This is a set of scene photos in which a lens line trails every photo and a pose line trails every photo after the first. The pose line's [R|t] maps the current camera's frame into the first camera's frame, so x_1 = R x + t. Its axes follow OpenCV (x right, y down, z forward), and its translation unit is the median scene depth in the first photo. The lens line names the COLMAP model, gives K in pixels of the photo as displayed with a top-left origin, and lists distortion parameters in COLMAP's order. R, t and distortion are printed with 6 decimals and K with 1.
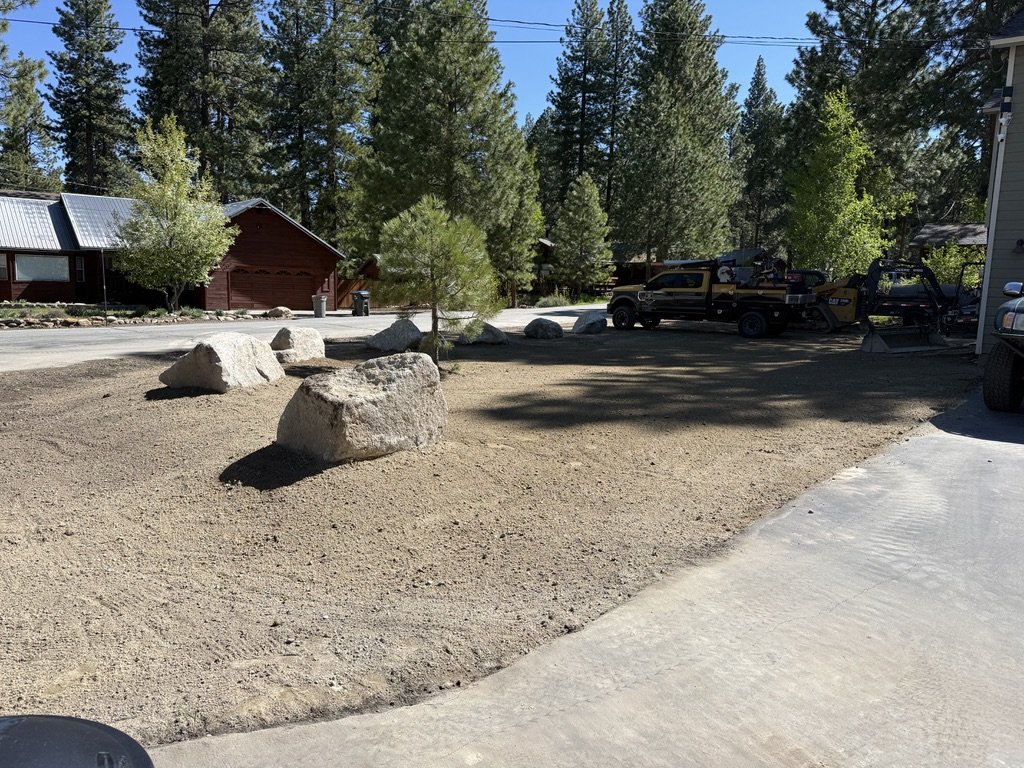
lens RADIAL K [[704.7, 0, 507.9], [0, 704.7, 381.6], [0, 0, 1]] dist [0.034211, -0.038176]
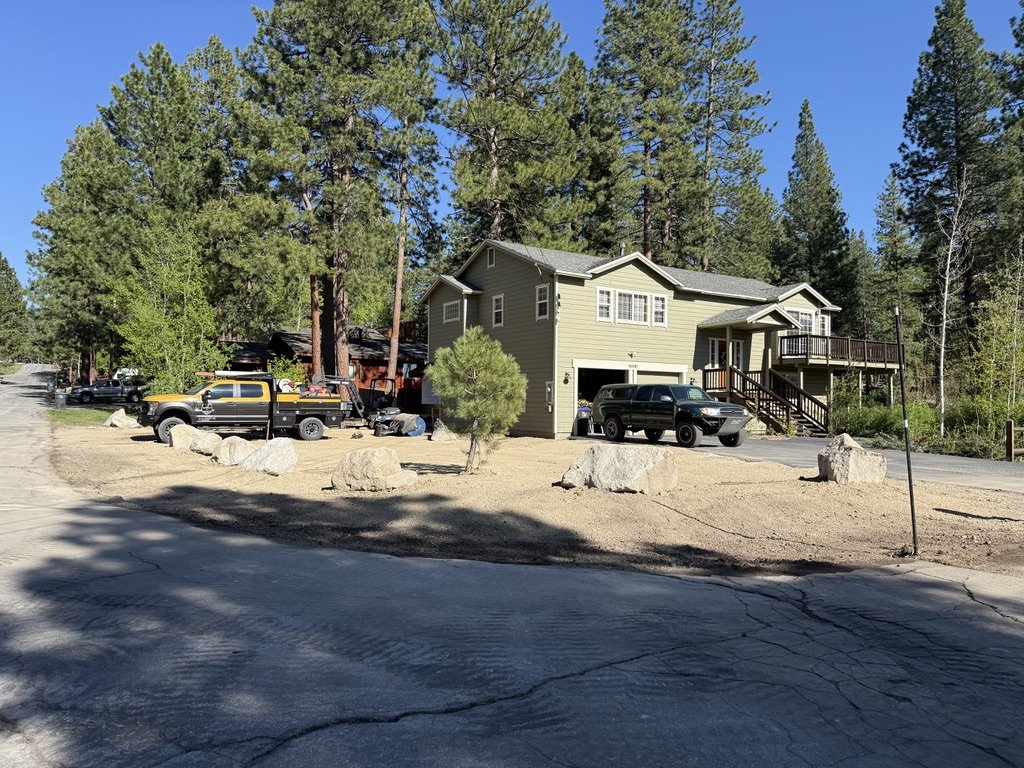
lens RADIAL K [[704.7, 0, 501.8], [0, 704.7, 390.2], [0, 0, 1]] dist [0.034211, -0.038176]
pose [[0.318006, -0.003346, 0.948083, -0.259340], [0.126900, 0.991146, -0.039067, -0.022613], [-0.939558, 0.132735, 0.315615, 0.128566]]
